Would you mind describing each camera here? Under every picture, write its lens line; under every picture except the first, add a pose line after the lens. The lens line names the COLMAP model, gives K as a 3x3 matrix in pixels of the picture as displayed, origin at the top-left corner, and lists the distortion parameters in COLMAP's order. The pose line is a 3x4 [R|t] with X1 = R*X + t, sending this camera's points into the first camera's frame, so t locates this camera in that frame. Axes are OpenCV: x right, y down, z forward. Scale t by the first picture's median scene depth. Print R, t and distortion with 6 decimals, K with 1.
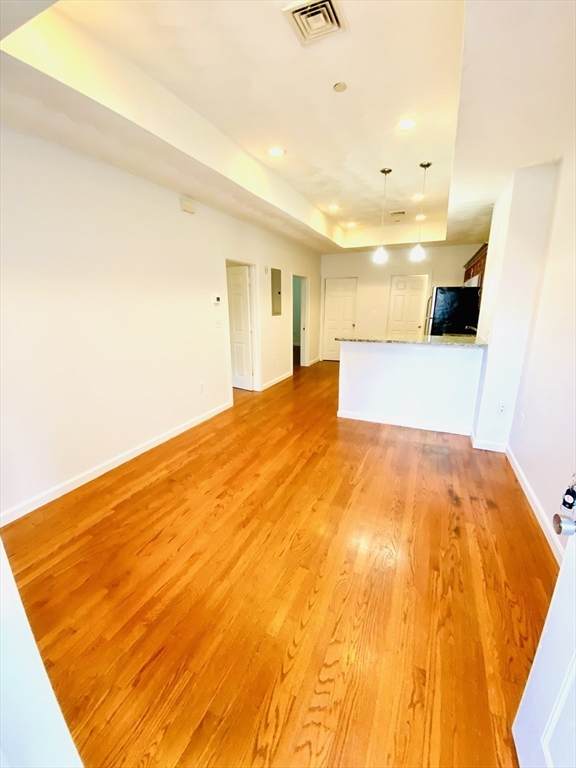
lens RADIAL K [[312.2, 0, 288.0], [0, 312.2, 384.0], [0, 0, 1]] dist [0.001501, -0.000498]
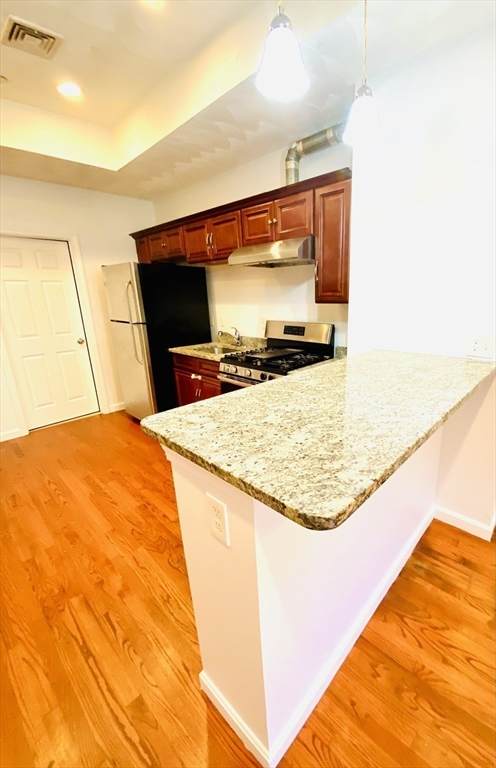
lens RADIAL K [[323.5, 0, 282.3], [0, 323.5, 378.9], [0, 0, 1]] dist [0.000034, -0.000056]
pose [[0.309735, -0.260882, 0.914333, 0.031122], [0.266346, 0.946930, 0.179956, -0.327788], [-0.912756, 0.187790, 0.362782, 1.290346]]
